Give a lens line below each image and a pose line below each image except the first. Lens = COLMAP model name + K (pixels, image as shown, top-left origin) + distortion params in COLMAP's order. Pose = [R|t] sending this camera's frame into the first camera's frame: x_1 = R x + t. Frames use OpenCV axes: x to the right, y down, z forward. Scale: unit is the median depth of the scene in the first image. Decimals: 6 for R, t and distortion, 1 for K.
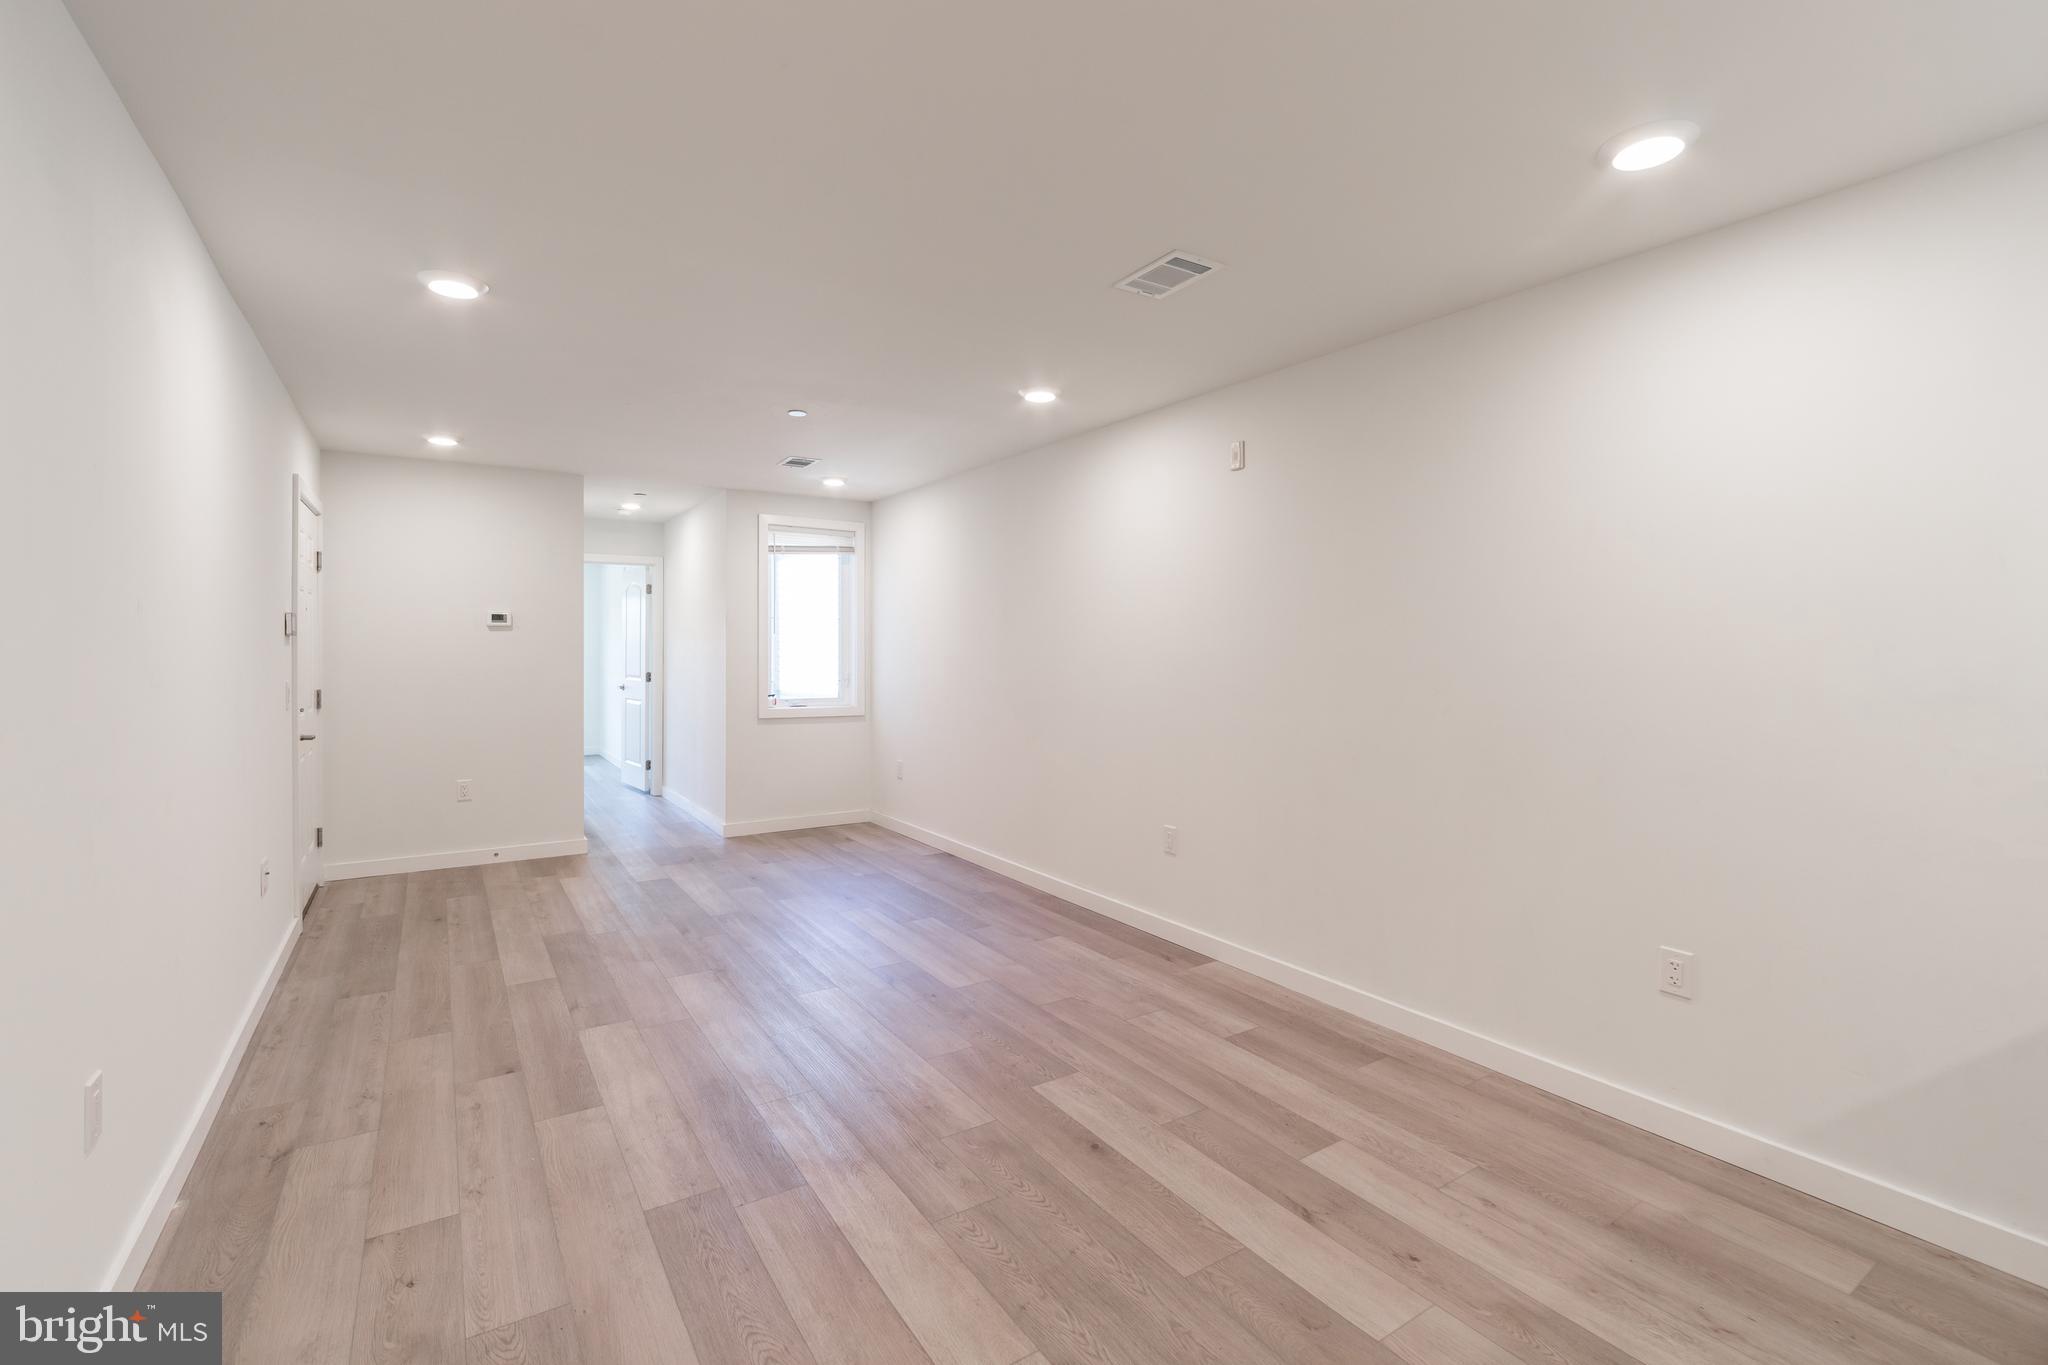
lens RADIAL K [[921.2, 0, 1042.1], [0, 921.2, 644.9], [0, 0, 1]] dist [-0.014157, 0.000437]
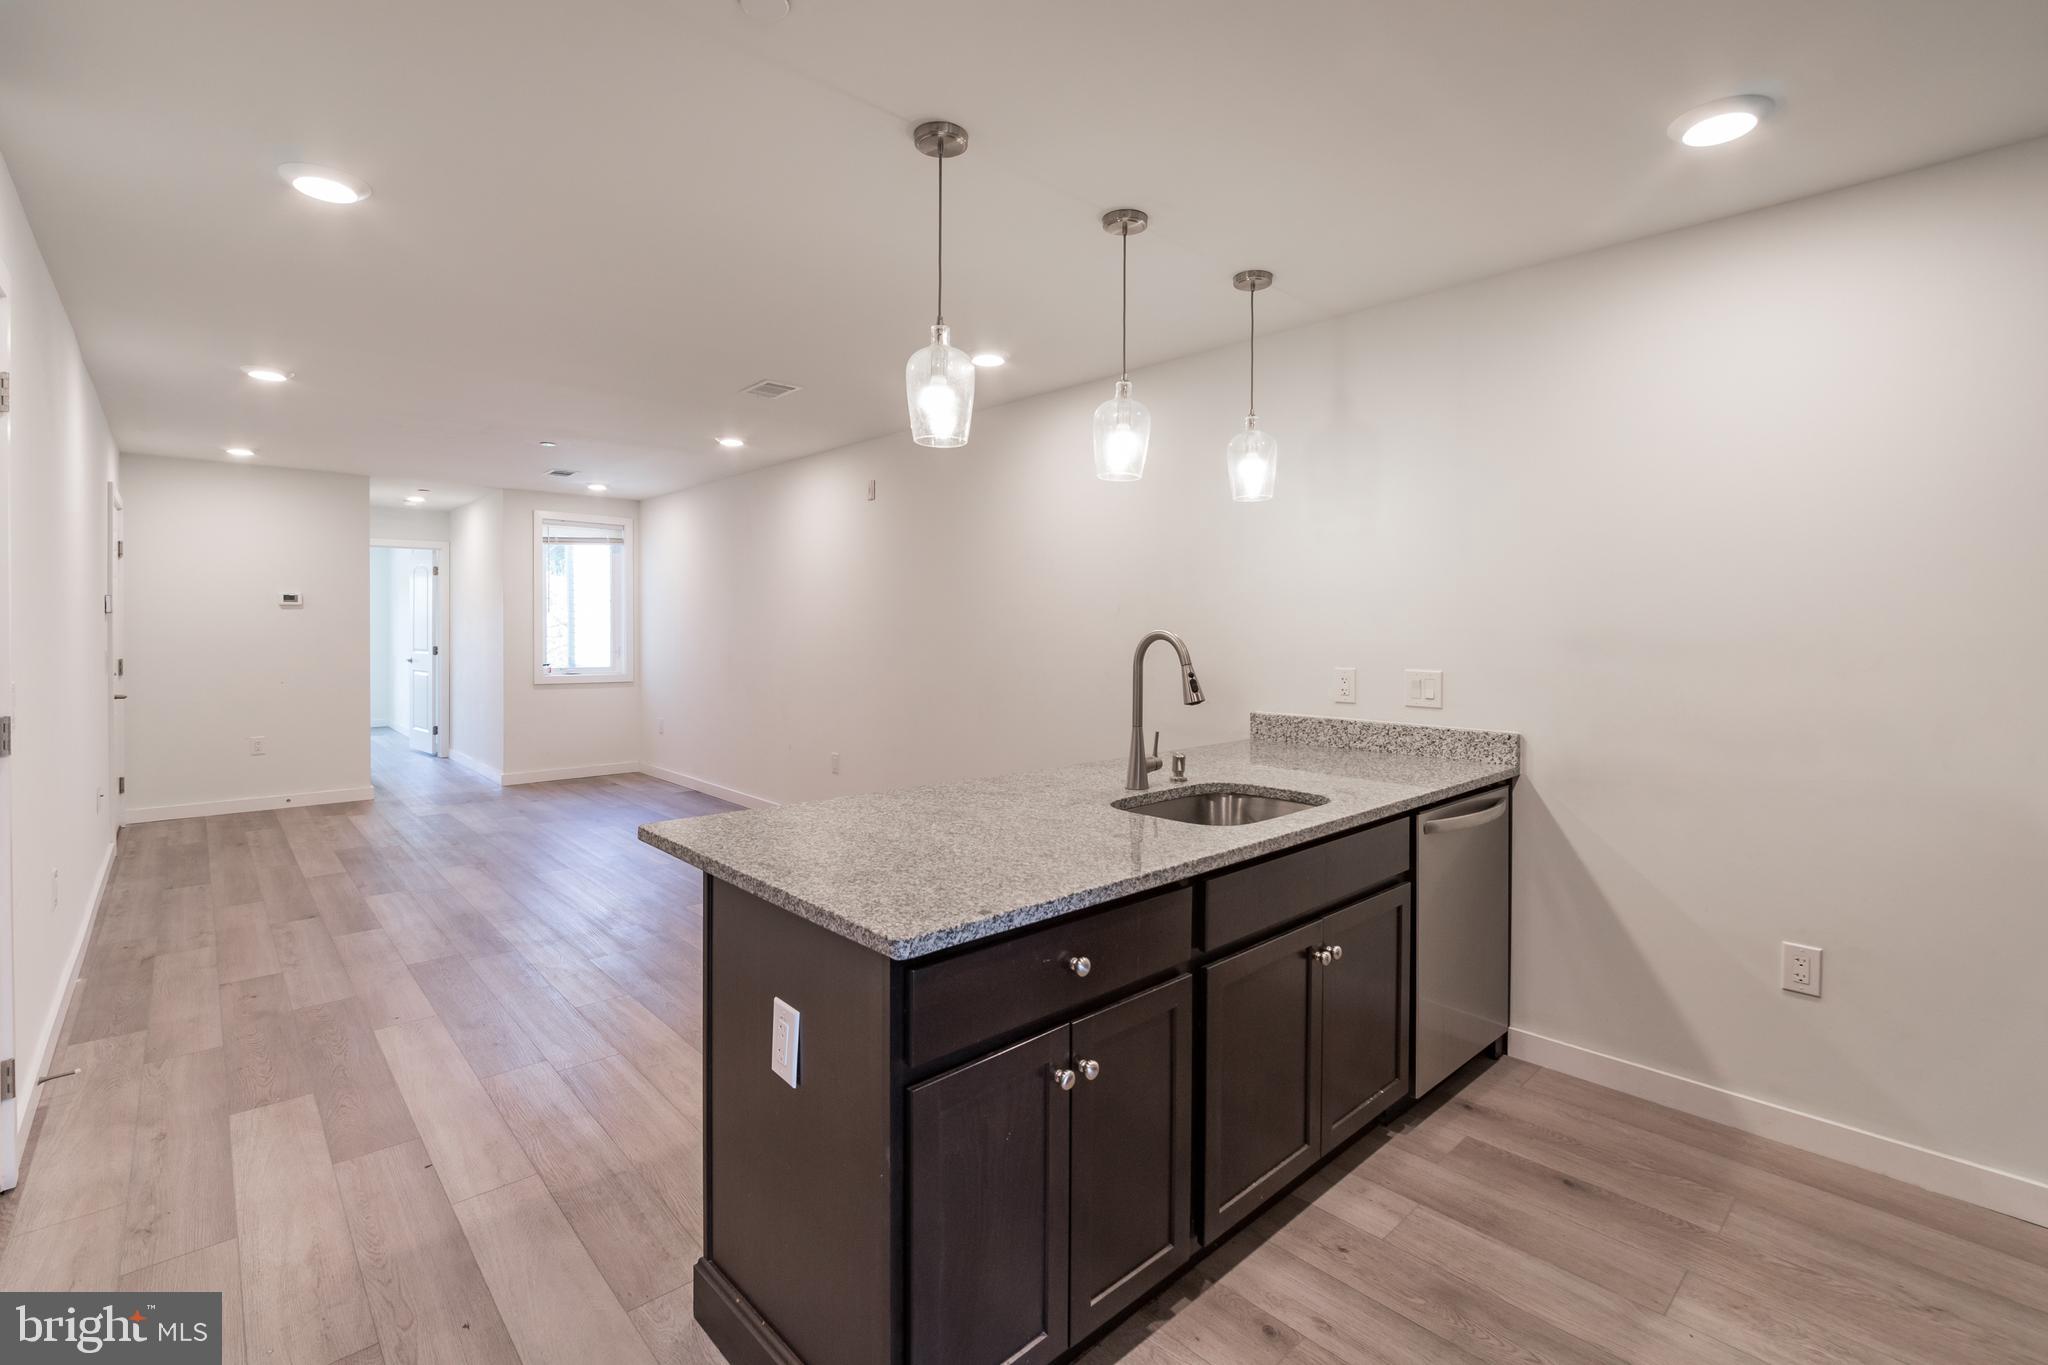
lens RADIAL K [[921.2, 0, 1045.9], [0, 921.2, 630.4], [0, 0, 1]] dist [-0.014157, 0.000437]
pose [[0.985597, 0.000626, 0.169111, 0.229596], [-0.002073, 0.999963, 0.008384, -0.000132], [-0.169099, -0.008613, 0.985561, -0.443015]]
